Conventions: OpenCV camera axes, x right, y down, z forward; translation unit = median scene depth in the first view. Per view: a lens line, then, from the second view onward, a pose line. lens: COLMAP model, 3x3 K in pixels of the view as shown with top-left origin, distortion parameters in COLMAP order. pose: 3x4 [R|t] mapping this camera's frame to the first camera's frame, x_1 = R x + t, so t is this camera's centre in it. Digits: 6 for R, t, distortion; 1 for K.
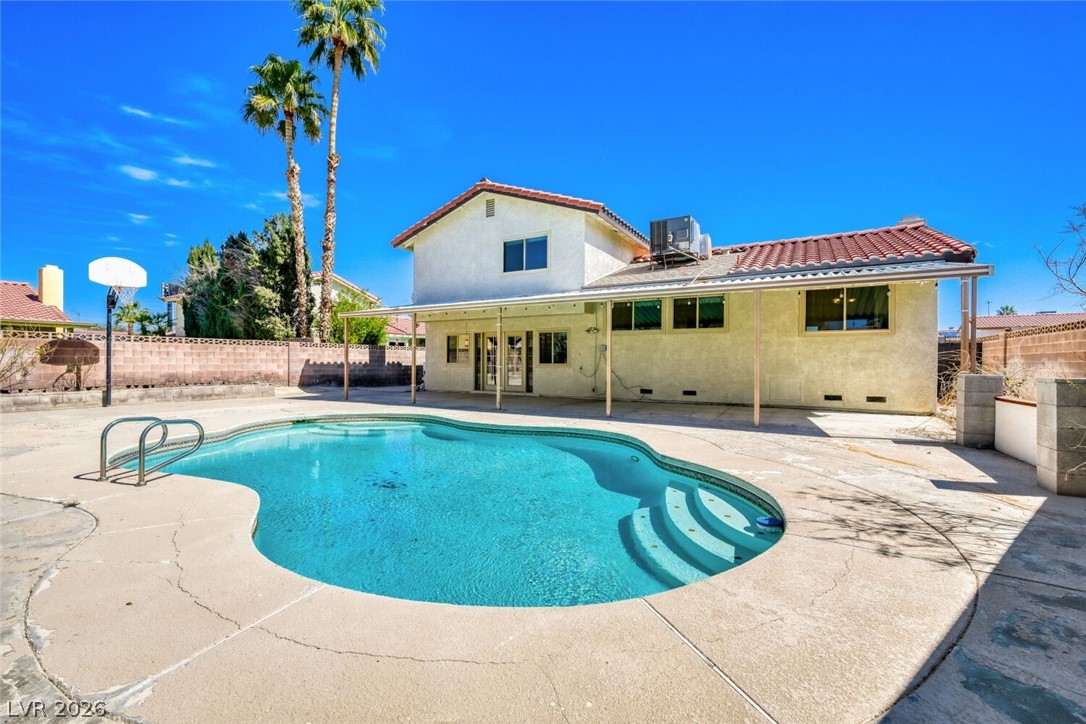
lens RADIAL K [[464.1, 0, 543.9], [0, 464.1, 359.1], [0, 0, 1]] dist [-0.001344, 0.000278]
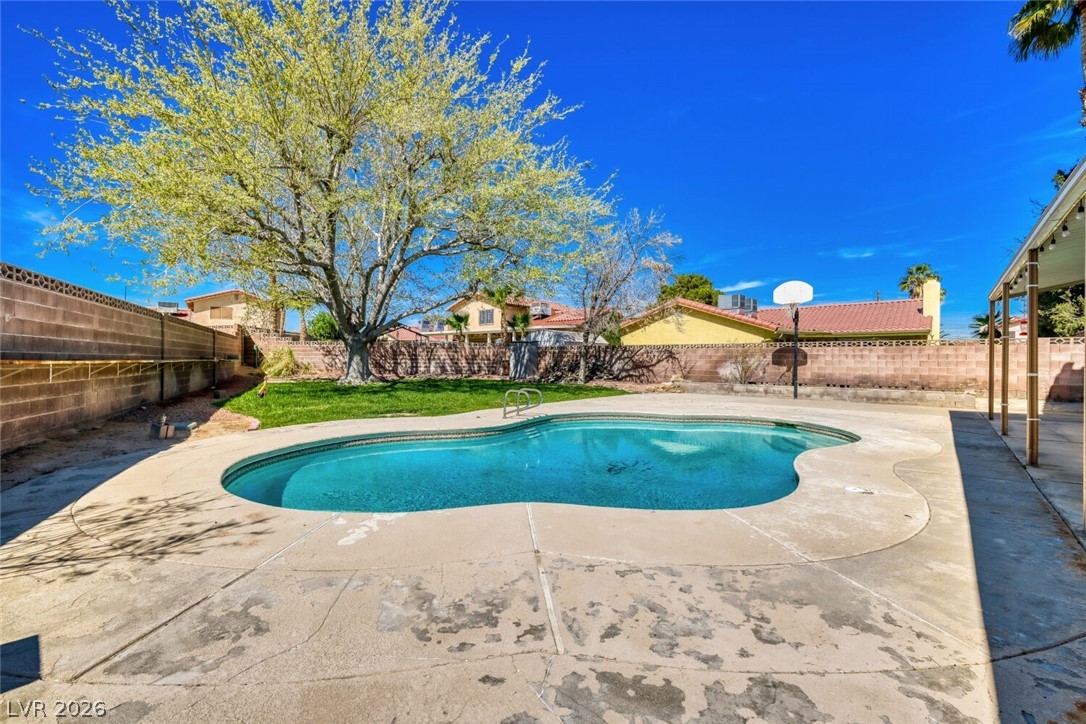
lens RADIAL K [[464.1, 0, 543.9], [0, 464.1, 359.1], [0, 0, 1]] dist [-0.001344, 0.000278]
pose [[-0.186730, -0.008321, -0.982376, 0.372476], [-0.003324, 0.999964, -0.007838, 0.004528], [0.982406, 0.001802, -0.186750, 0.484809]]
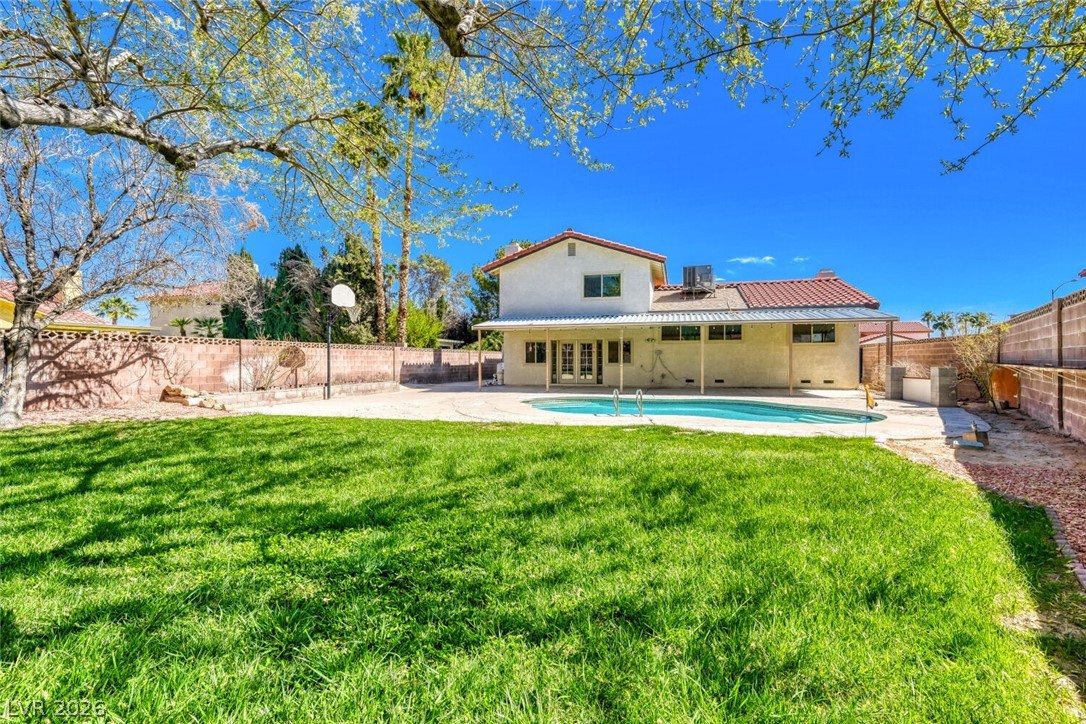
lens RADIAL K [[479.4, 0, 543.0], [0, 479.4, 362.0], [0, 0, 1]] dist [-0.000185, -0.000025]
pose [[0.967960, -0.007162, 0.251001, -0.600912], [0.005005, 0.999945, 0.009233, -0.008866], [-0.251053, -0.007681, 0.967943, -0.376426]]
